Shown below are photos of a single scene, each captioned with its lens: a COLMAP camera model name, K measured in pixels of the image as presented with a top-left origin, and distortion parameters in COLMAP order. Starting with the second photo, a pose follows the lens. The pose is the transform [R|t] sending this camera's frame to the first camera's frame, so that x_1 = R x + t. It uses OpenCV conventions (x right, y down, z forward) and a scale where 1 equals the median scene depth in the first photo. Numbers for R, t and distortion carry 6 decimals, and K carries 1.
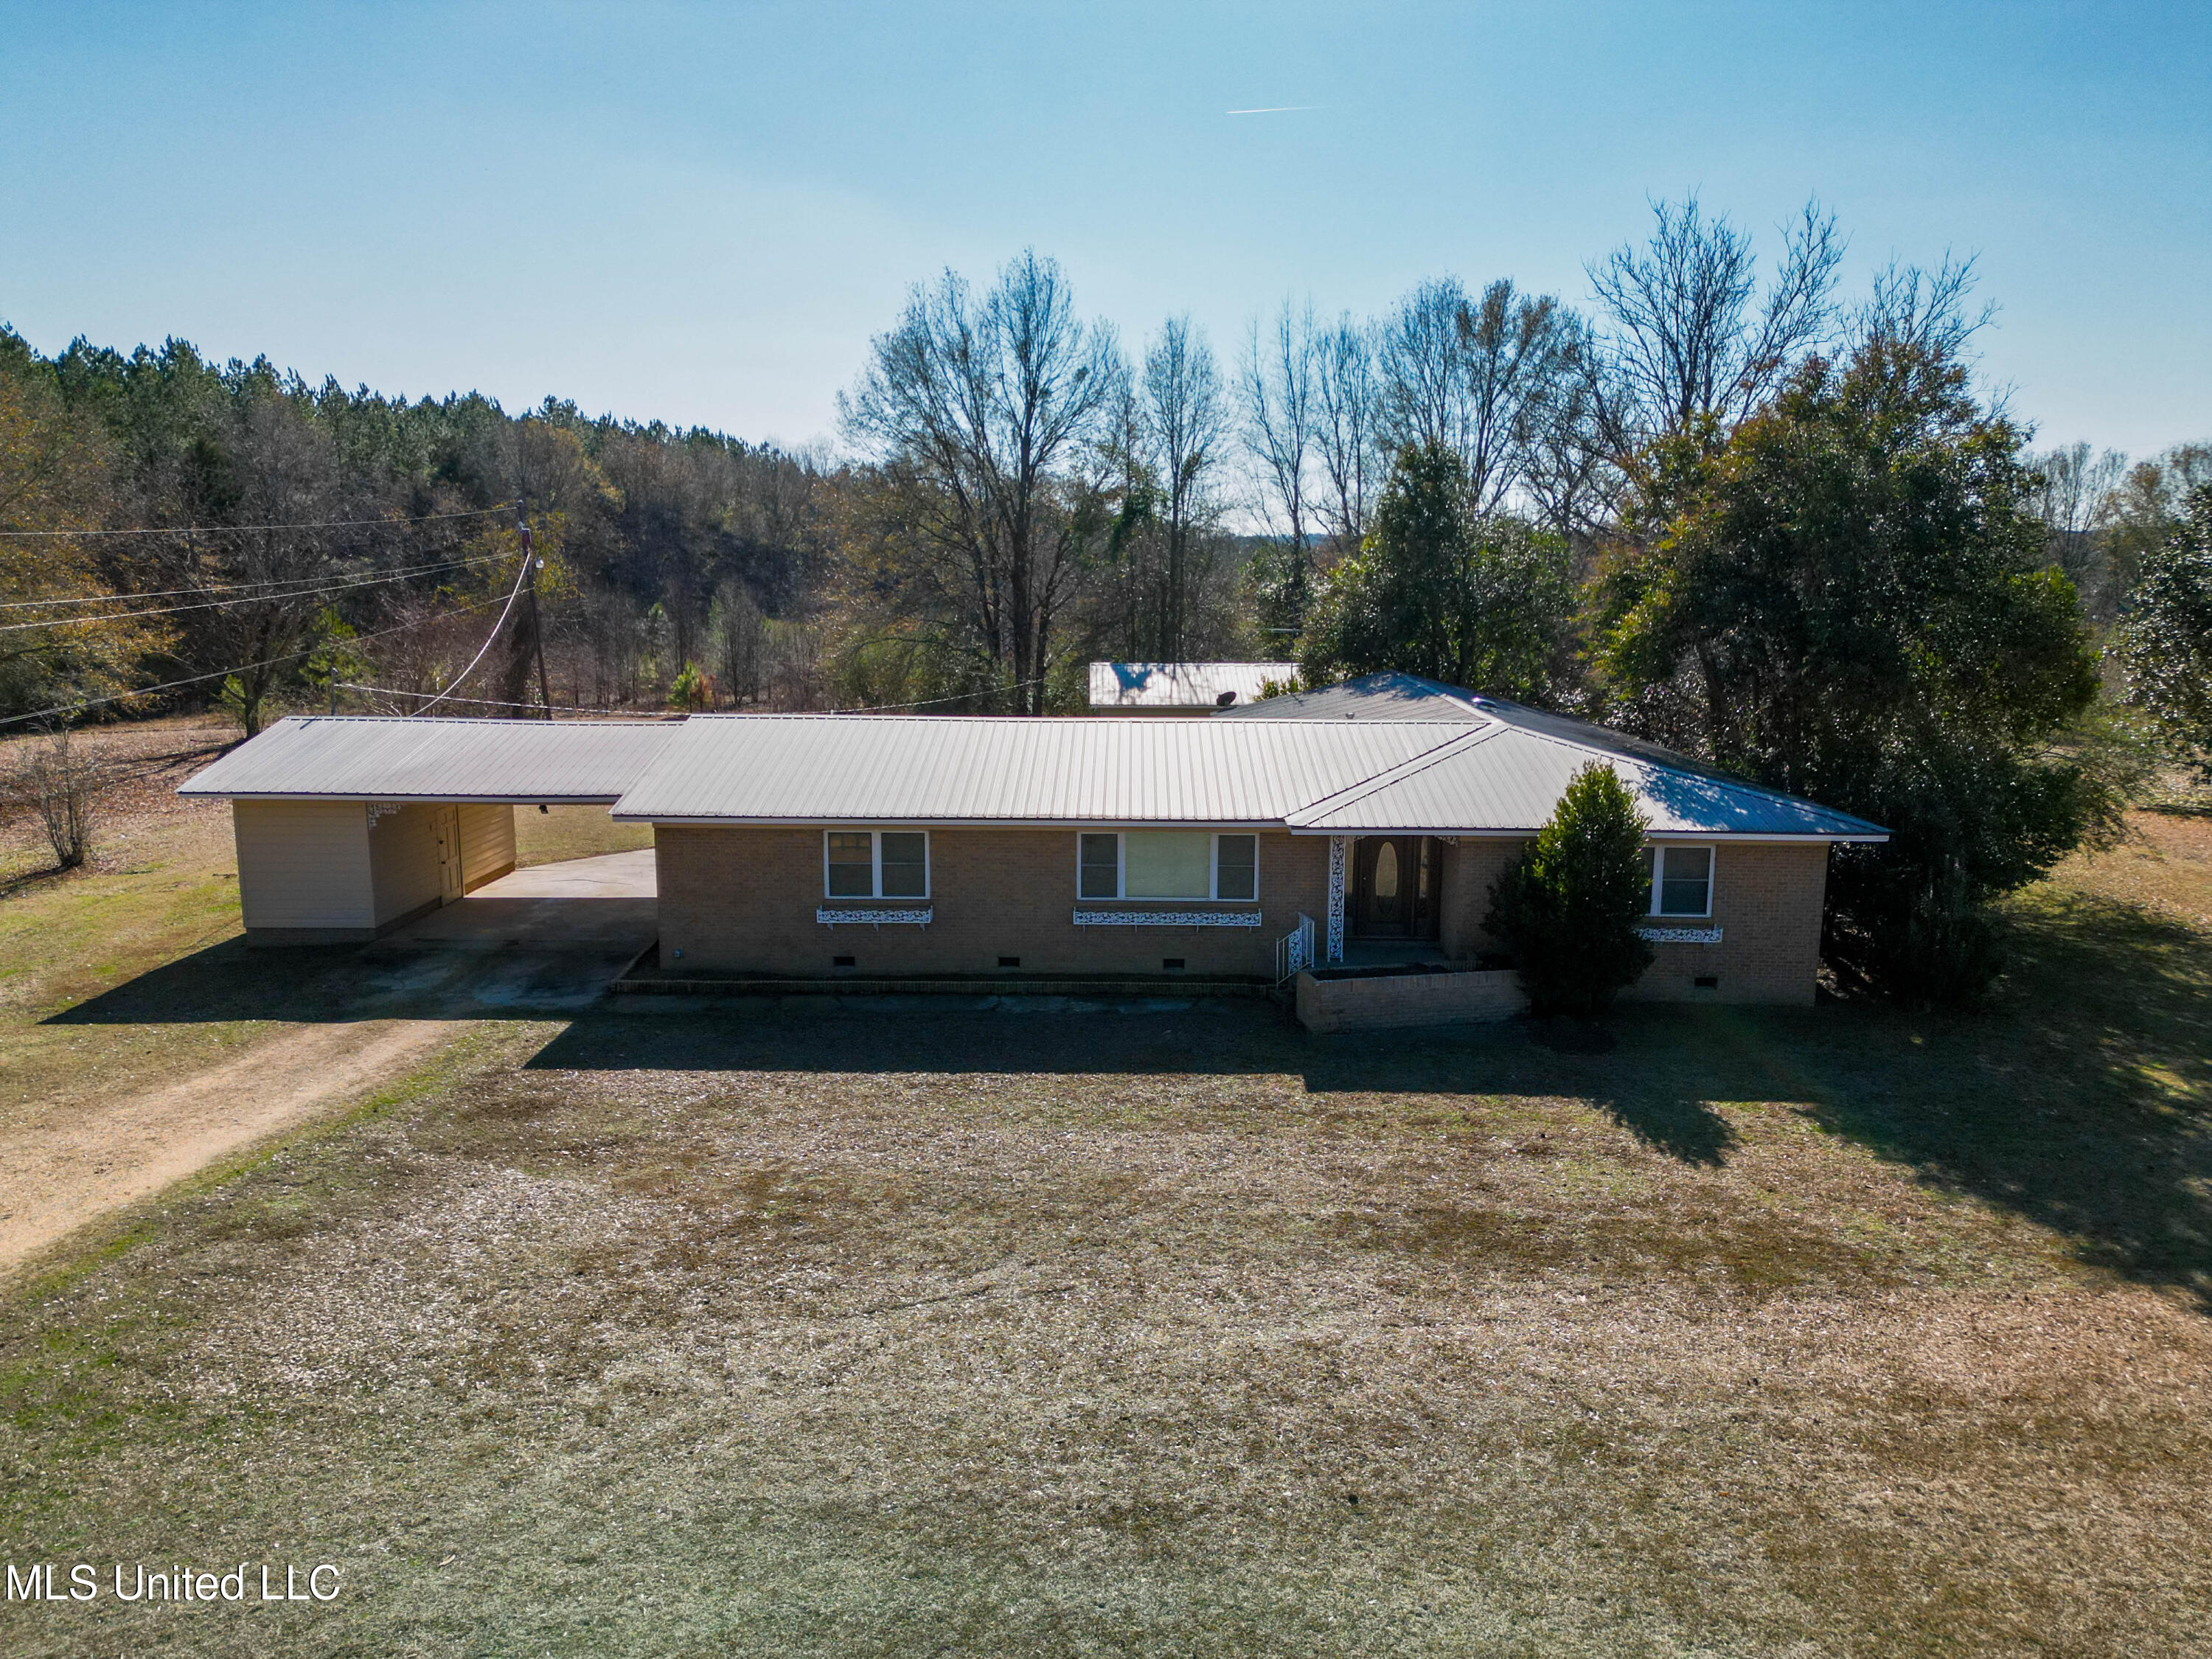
lens RADIAL K [[1545.4, 0, 1112.9], [0, 1545.4, 806.2], [0, 0, 1]] dist [0.086550, -0.075250]
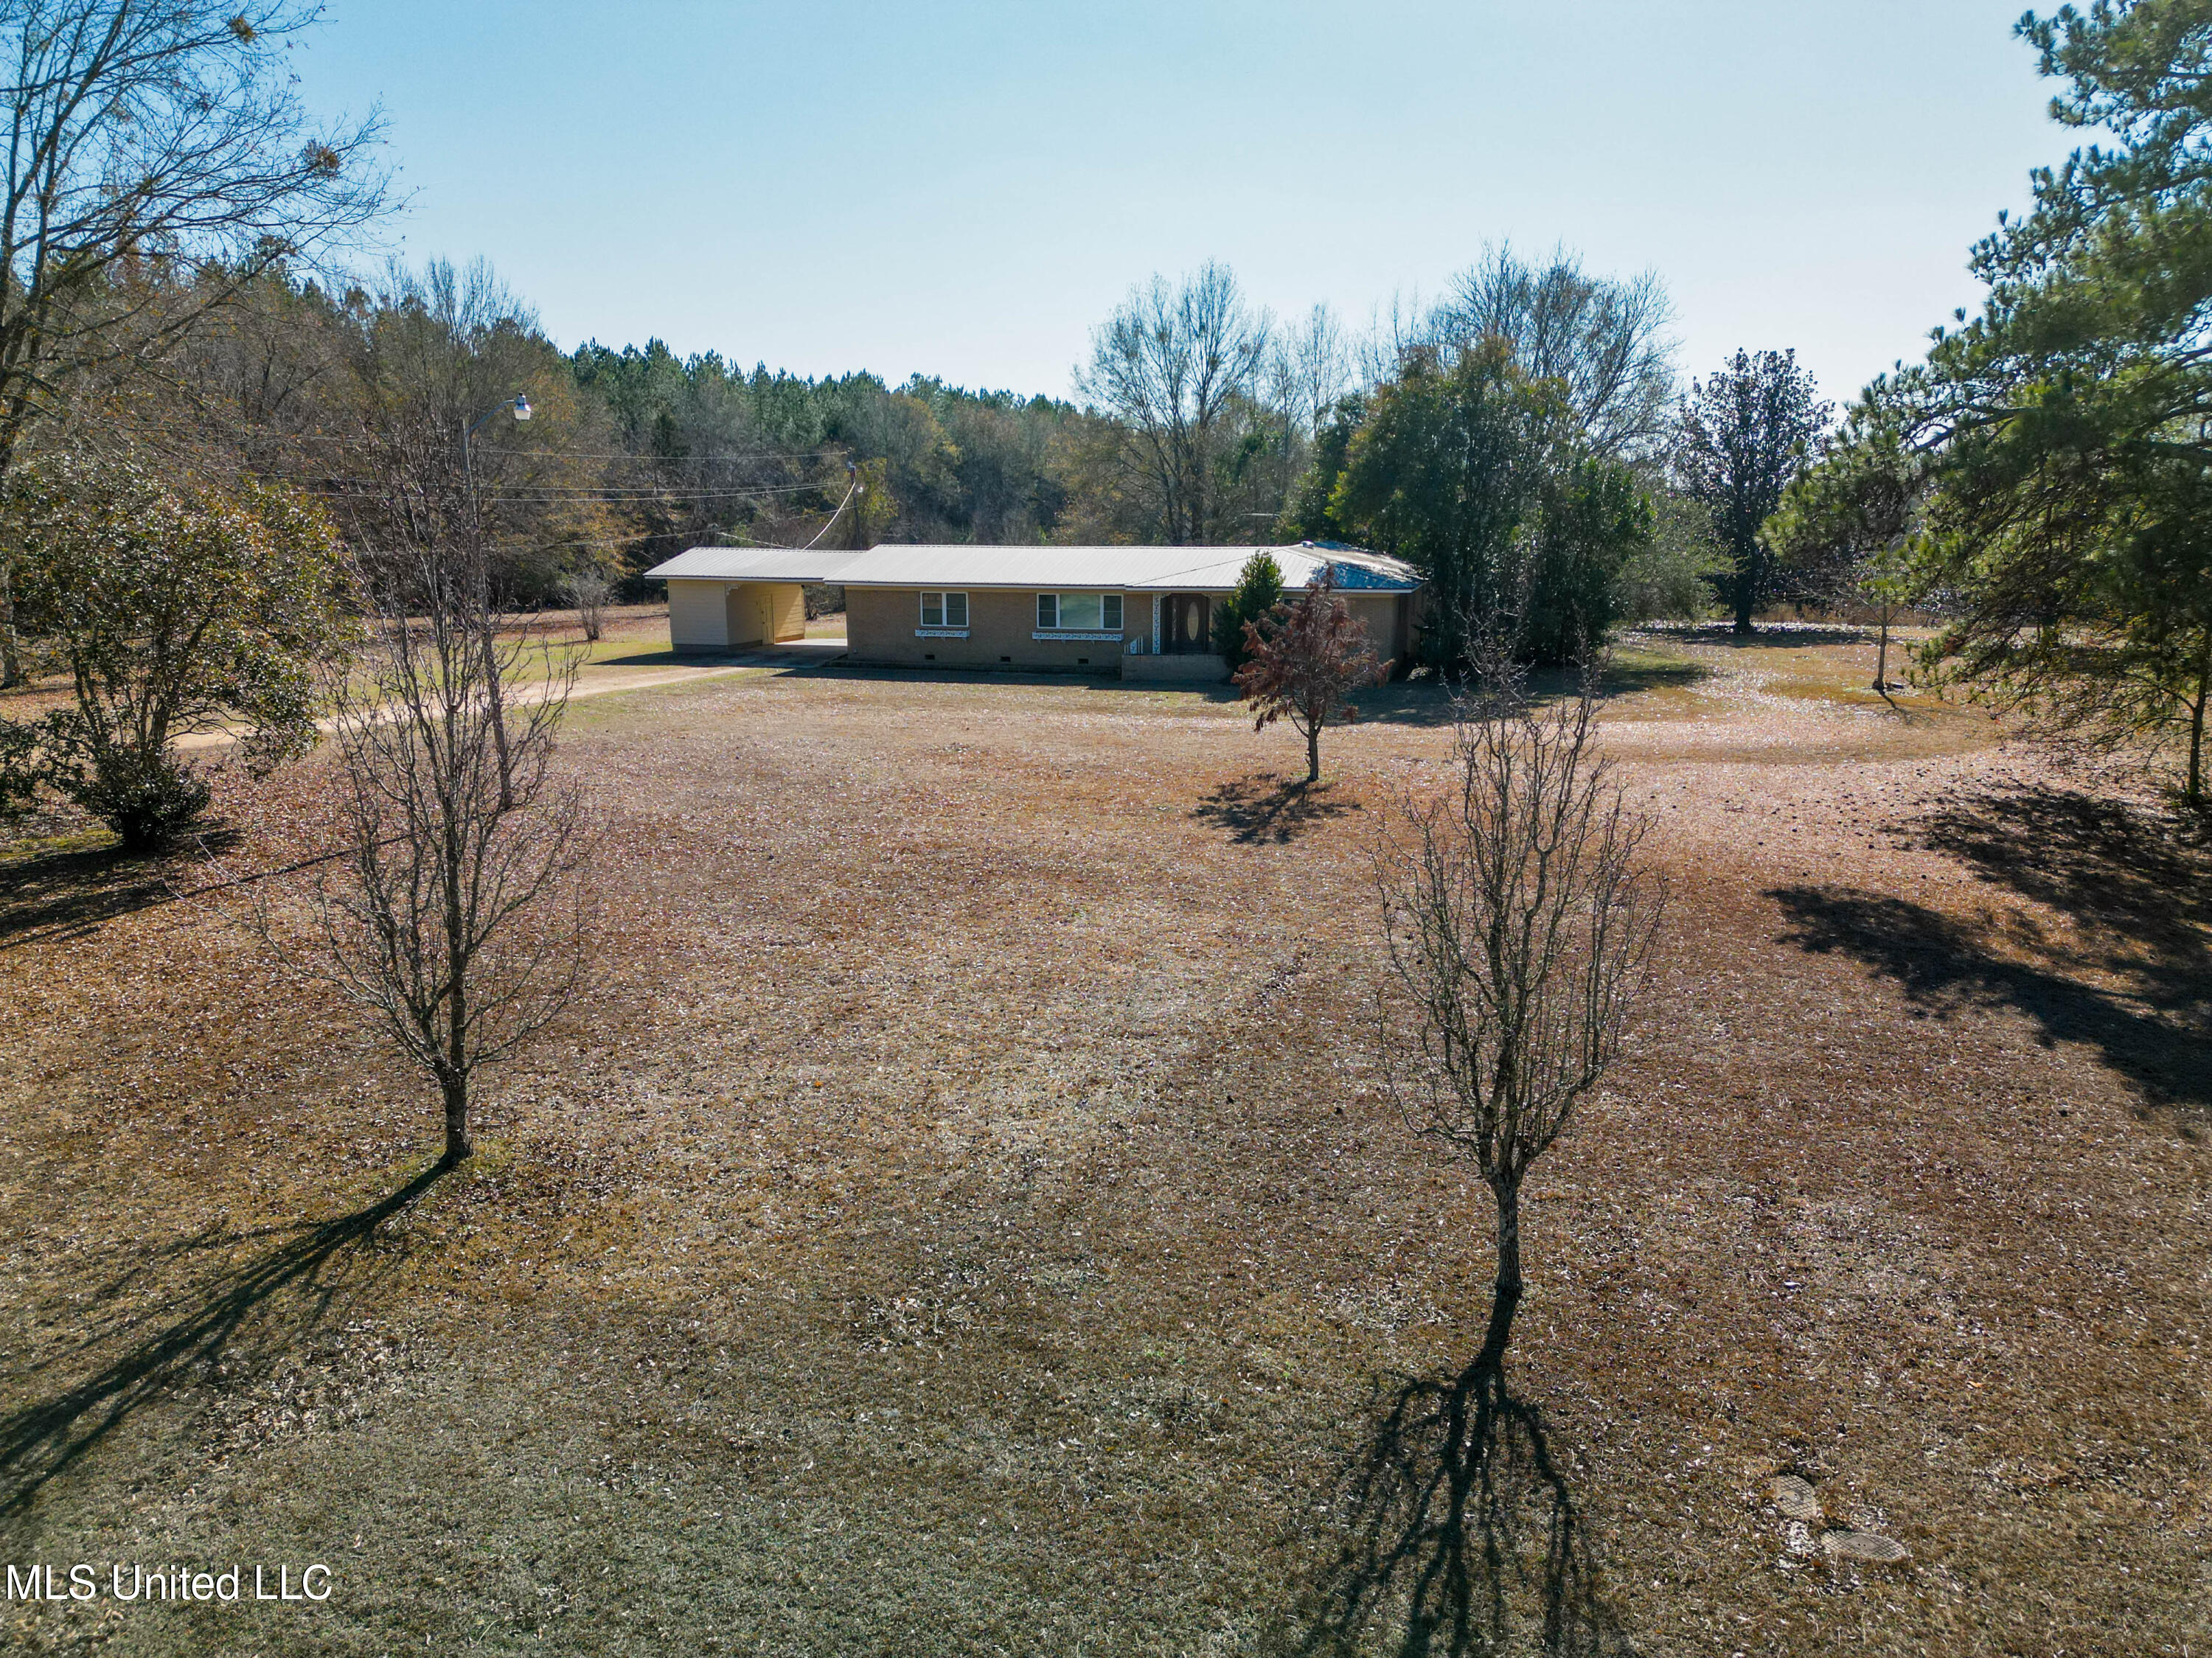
lens RADIAL K [[1545.3, 0, 1112.9], [0, 1545.3, 805.7], [0, 0, 1]] dist [0.086550, -0.075250]
pose [[0.969892, 0.040391, -0.240164, 0.131669], [-0.034627, 0.999003, 0.028171, 0.054035], [0.241063, -0.019007, 0.970323, -0.218630]]
